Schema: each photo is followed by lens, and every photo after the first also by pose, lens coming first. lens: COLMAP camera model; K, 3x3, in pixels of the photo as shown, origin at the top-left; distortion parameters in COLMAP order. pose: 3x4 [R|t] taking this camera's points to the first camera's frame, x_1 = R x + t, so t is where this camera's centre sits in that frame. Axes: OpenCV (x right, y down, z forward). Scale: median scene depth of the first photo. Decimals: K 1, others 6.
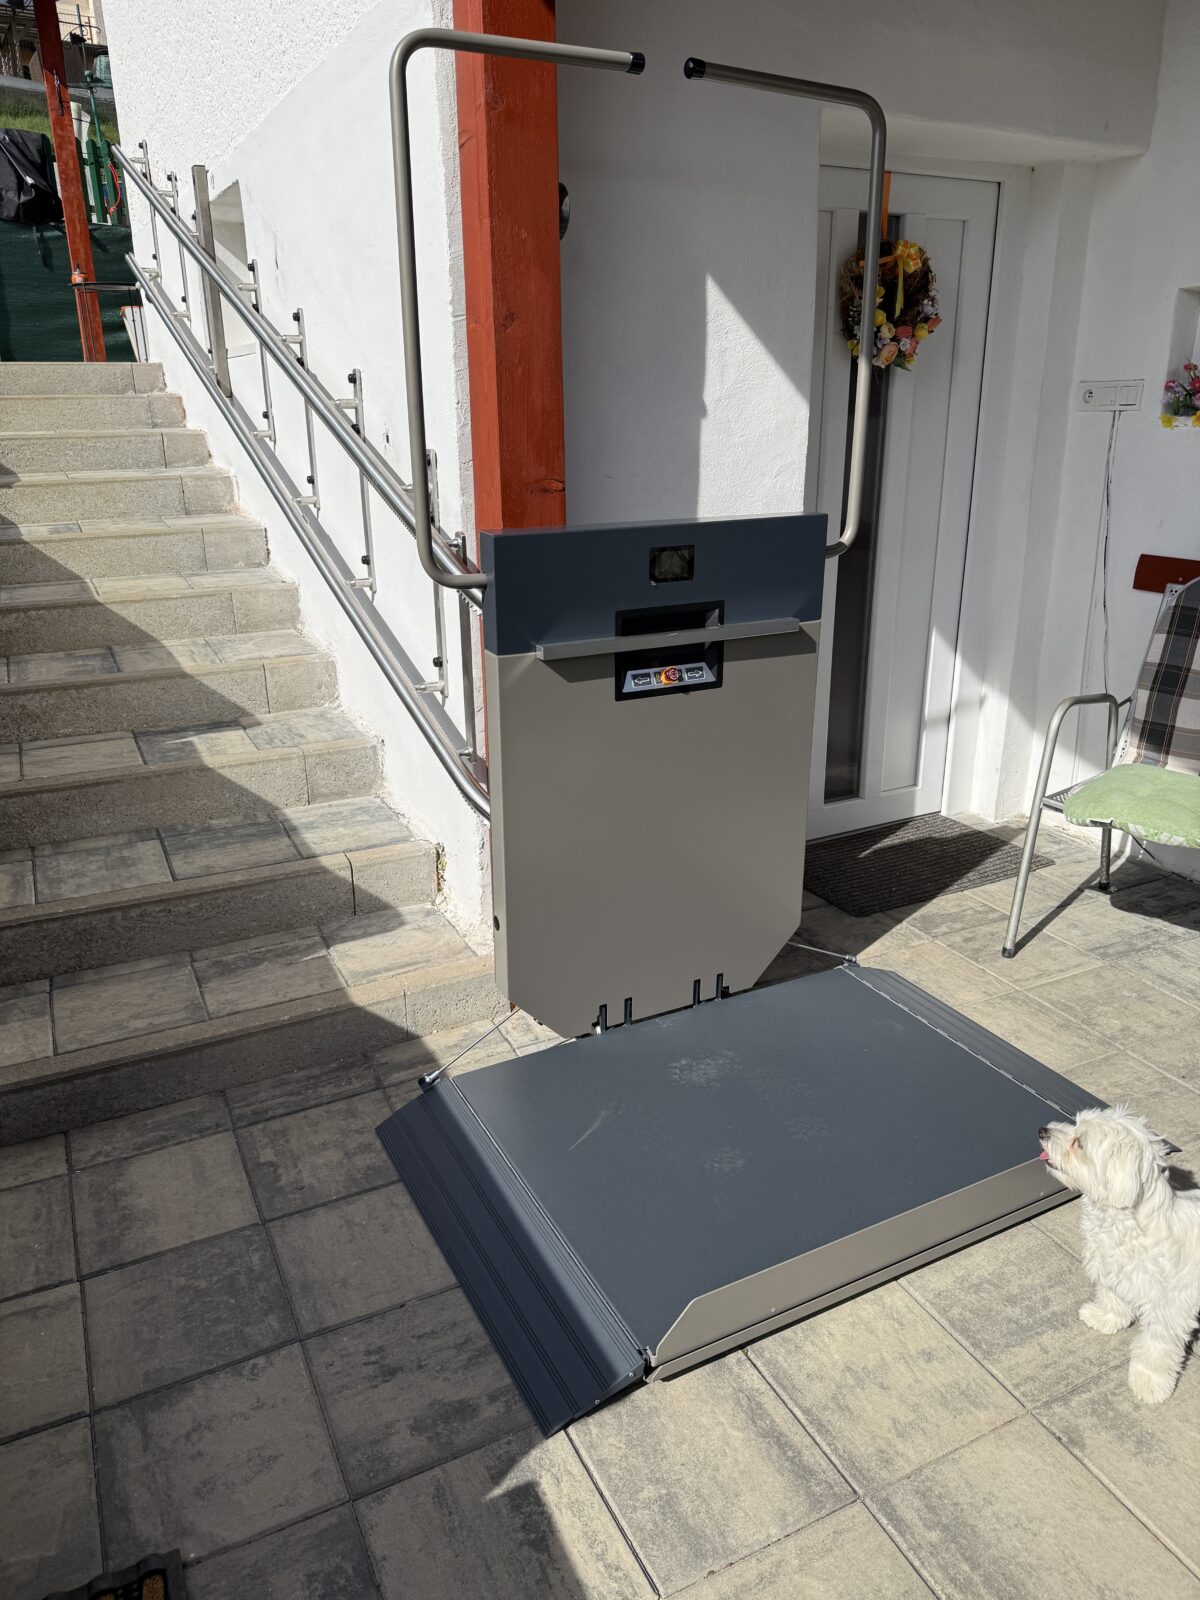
lens RADIAL K [[1112.8, 0, 607.1], [0, 1112.8, 797.6], [0, 0, 1]] dist [0.002053, -0.009239]
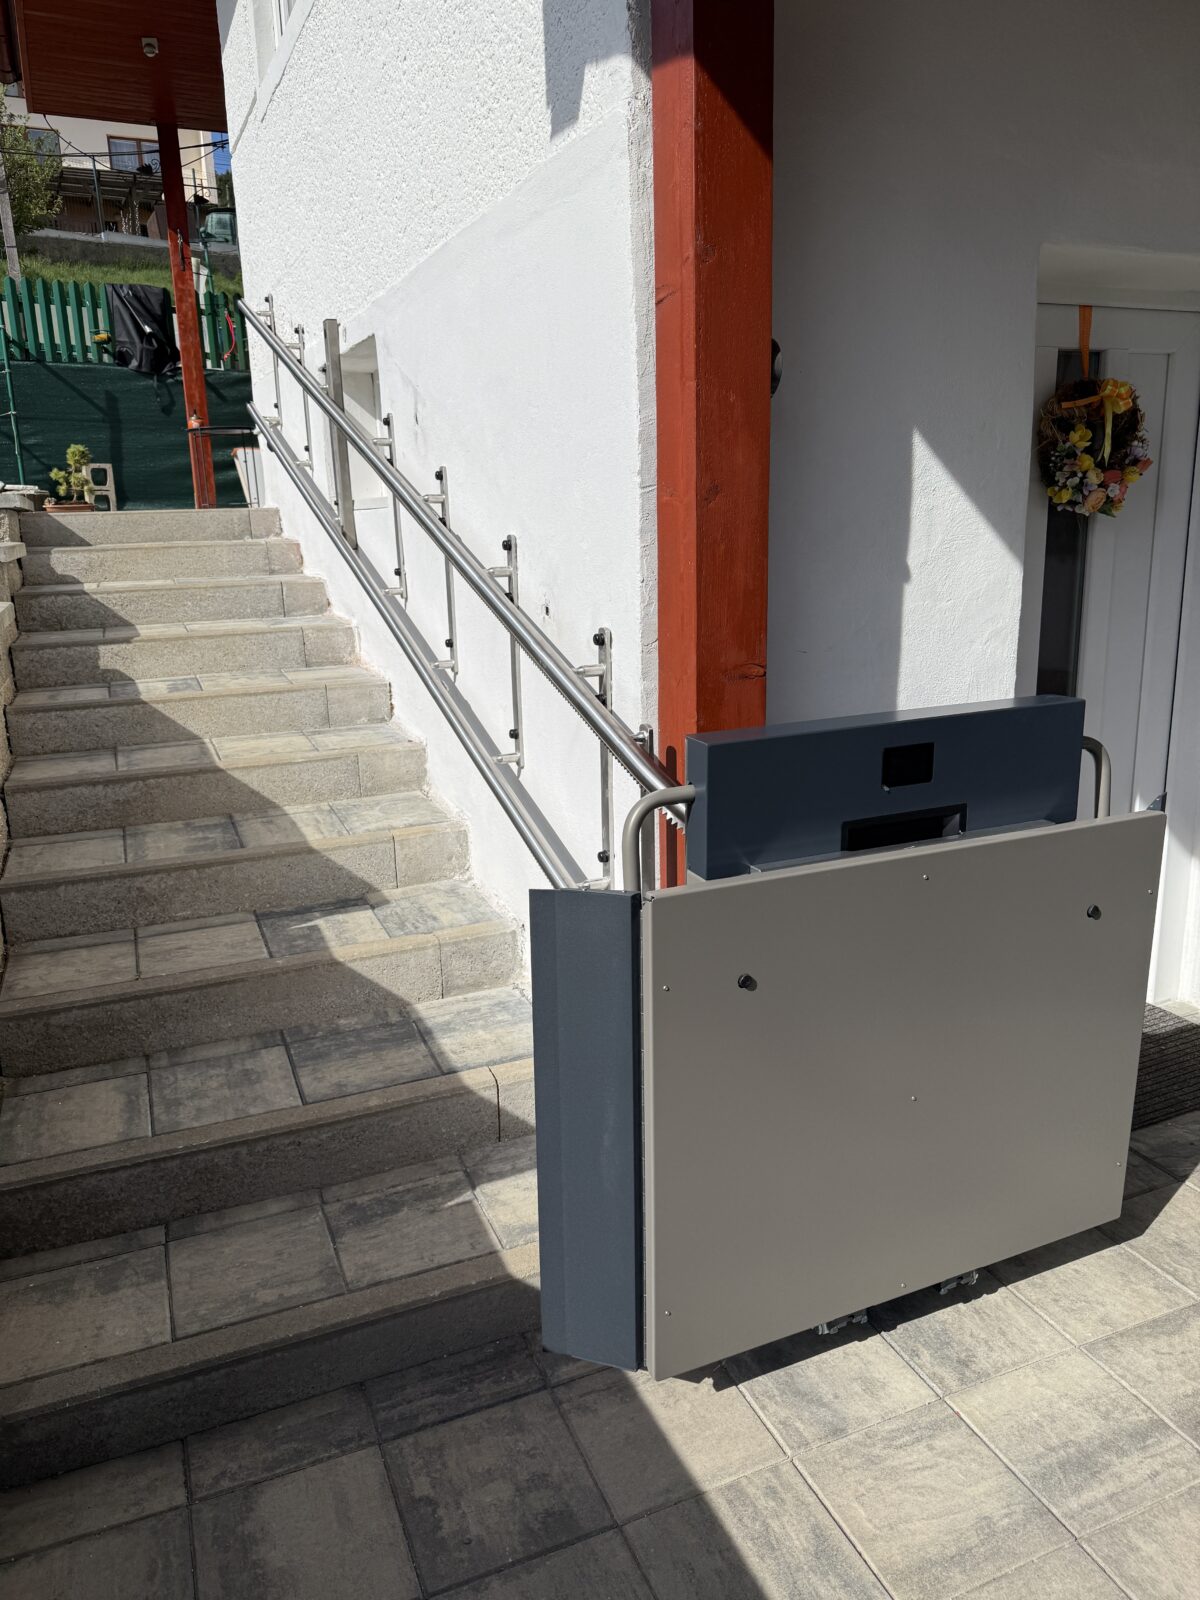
lens RADIAL K [[1103.8, 0, 600.0], [0, 1103.8, 800.0], [0, 0, 1]] dist [0.016139, -0.028255]
pose [[0.997623, -0.003019, -0.068849, -0.081875], [-0.003097, 0.996067, -0.088546, -0.077548], [0.068846, 0.088549, 0.993690, 0.107524]]
